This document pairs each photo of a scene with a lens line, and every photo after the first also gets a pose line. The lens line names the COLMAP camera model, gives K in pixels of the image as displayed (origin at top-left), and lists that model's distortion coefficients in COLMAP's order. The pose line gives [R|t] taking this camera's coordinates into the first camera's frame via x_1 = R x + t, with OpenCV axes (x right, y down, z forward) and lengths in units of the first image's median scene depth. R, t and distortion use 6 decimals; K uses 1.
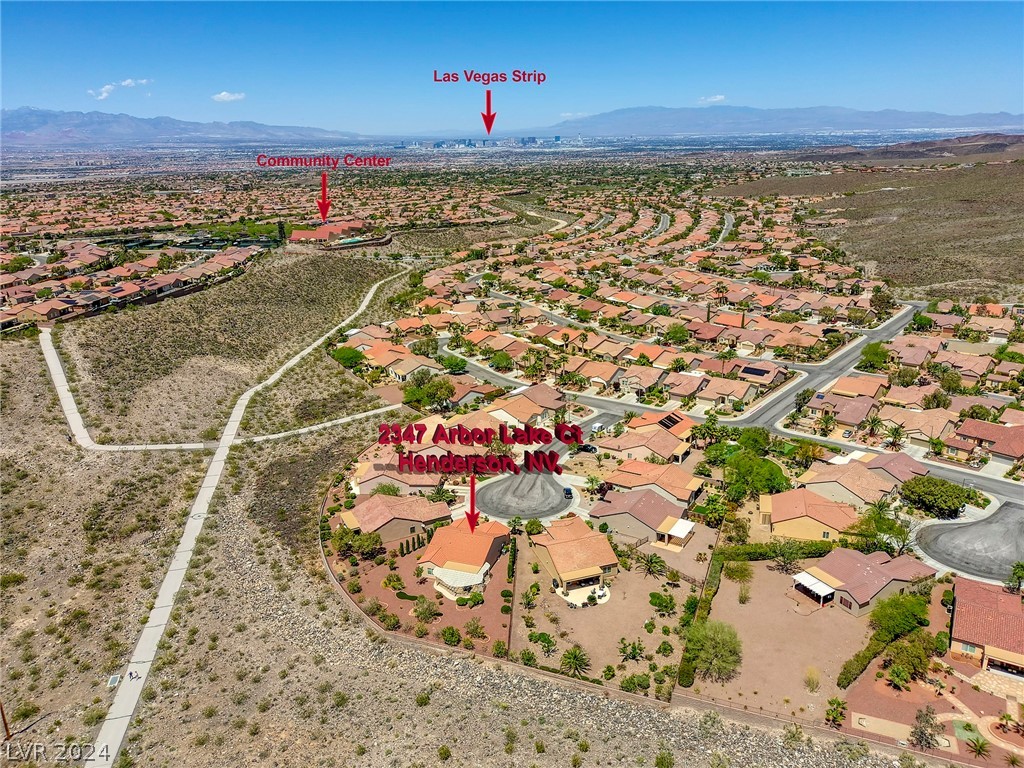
lens RADIAL K [[762.1, 0, 511.4], [0, 762.1, 384.9], [0, 0, 1]] dist [0.112042, -0.175962]
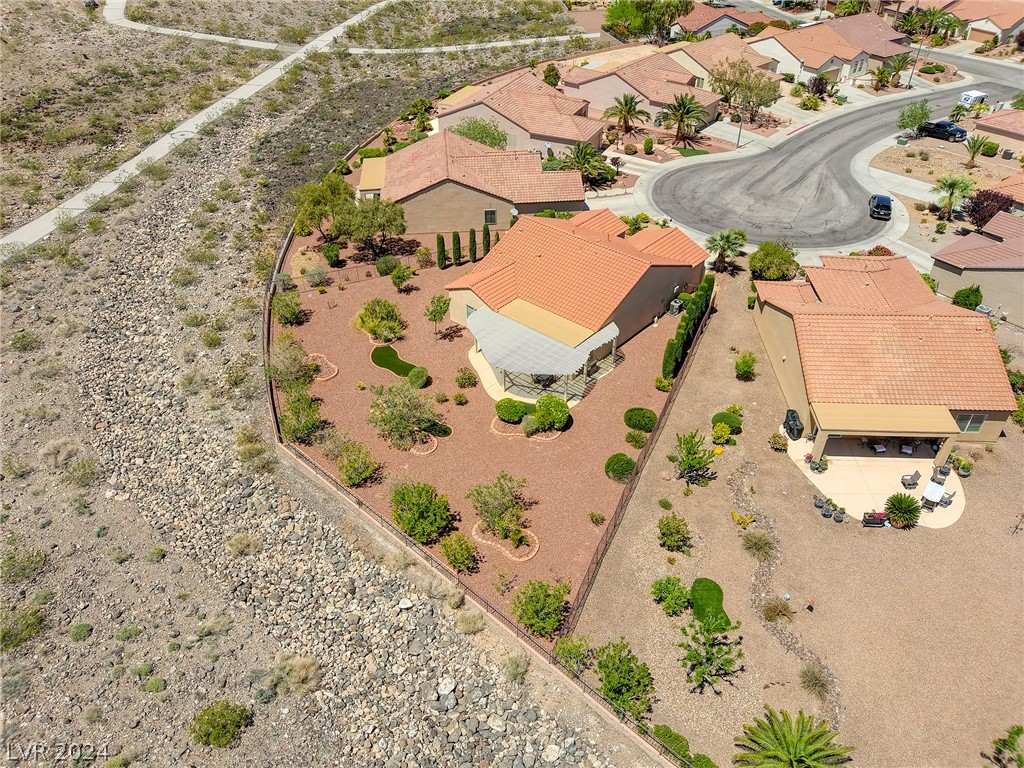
lens RADIAL K [[762.1, 0, 511.4], [0, 762.1, 384.9], [0, 0, 1]] dist [0.112042, -0.175962]
pose [[0.932841, 0.235150, -0.272968, 0.024326], [-0.131823, 0.927869, 0.348828, 0.112483], [0.335305, -0.289418, 0.896553, 0.529878]]
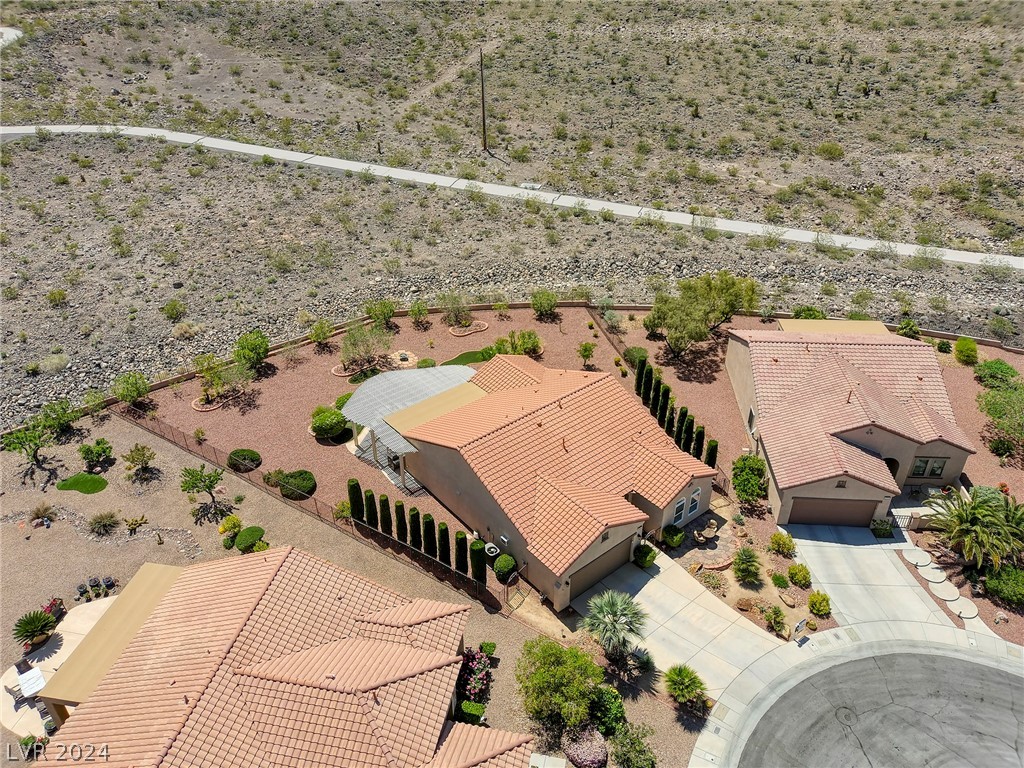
lens RADIAL K [[762.1, 0, 511.4], [0, 762.1, 384.9], [0, 0, 1]] dist [0.112042, -0.175962]
pose [[-0.507427, 0.493814, -0.706163, 0.133851], [-0.251291, 0.699081, 0.669431, -0.013328], [0.824240, 0.517140, -0.230642, 0.901967]]
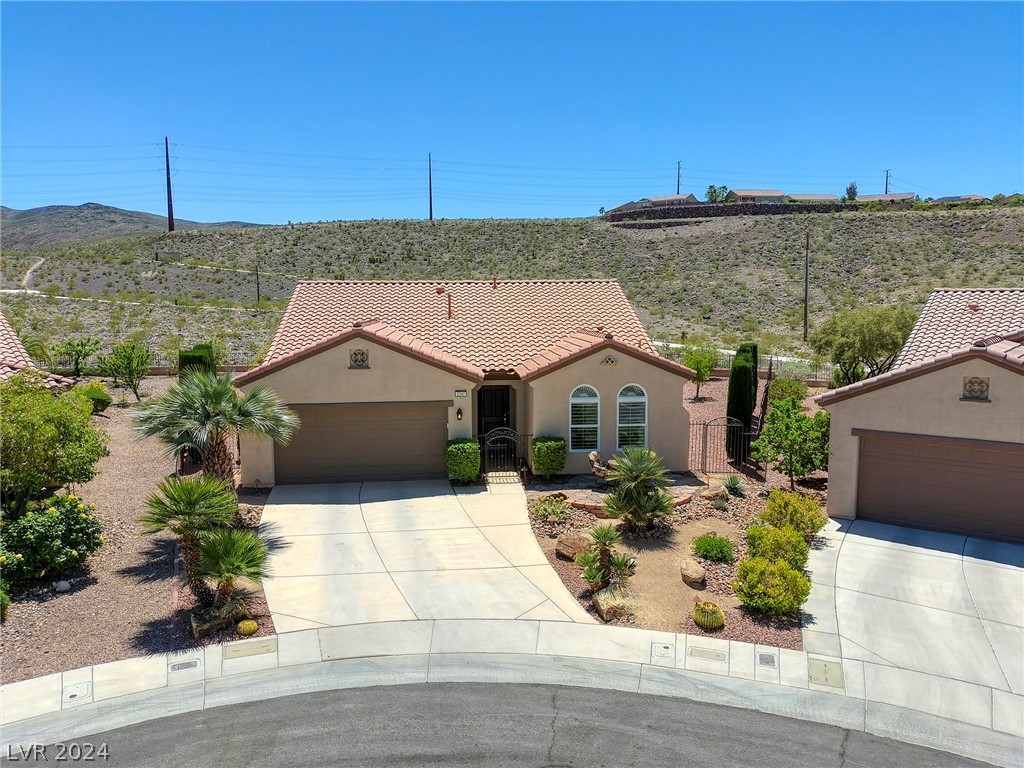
lens RADIAL K [[762.1, 0, 511.4], [0, 762.1, 384.9], [0, 0, 1]] dist [0.112042, -0.175962]
pose [[-0.903861, 0.079294, -0.420414, 0.010159], [-0.105052, 0.911454, 0.397763, 0.117788], [0.414728, 0.403688, -0.815498, 1.002643]]
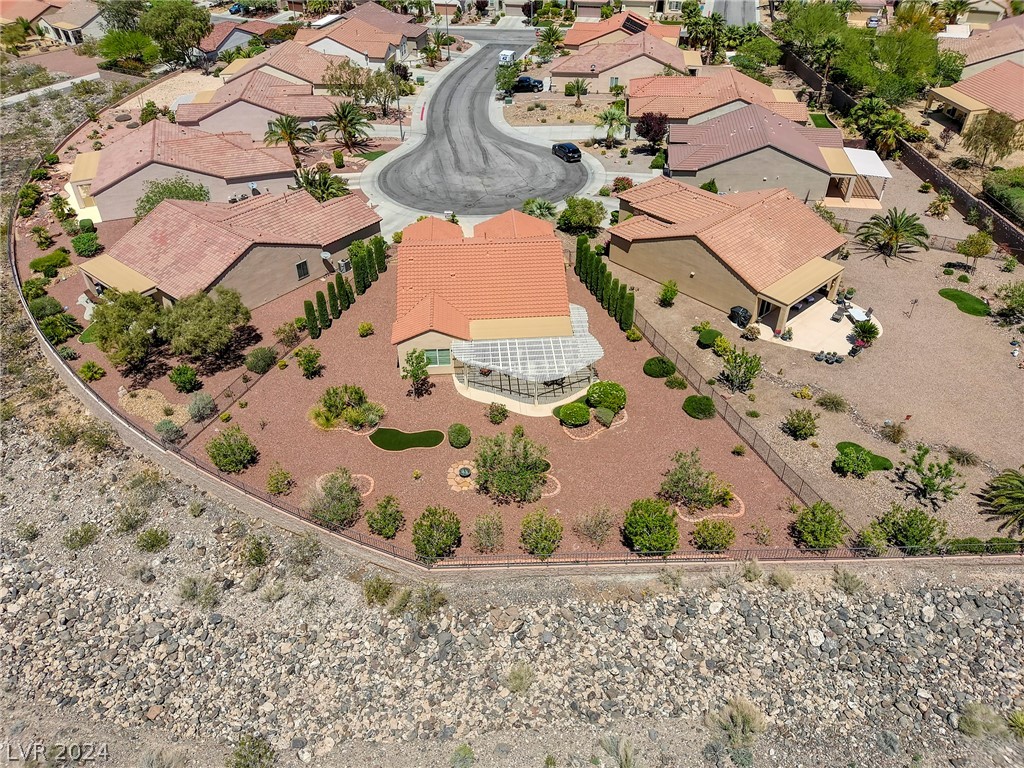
lens RADIAL K [[762.1, 0, 511.4], [0, 762.1, 384.9], [0, 0, 1]] dist [0.112042, -0.175962]
pose [[0.914406, -0.230129, 0.333019, -0.160973], [0.113715, 0.935586, 0.334287, 0.114310], [-0.388497, -0.267805, 0.881675, 0.547283]]
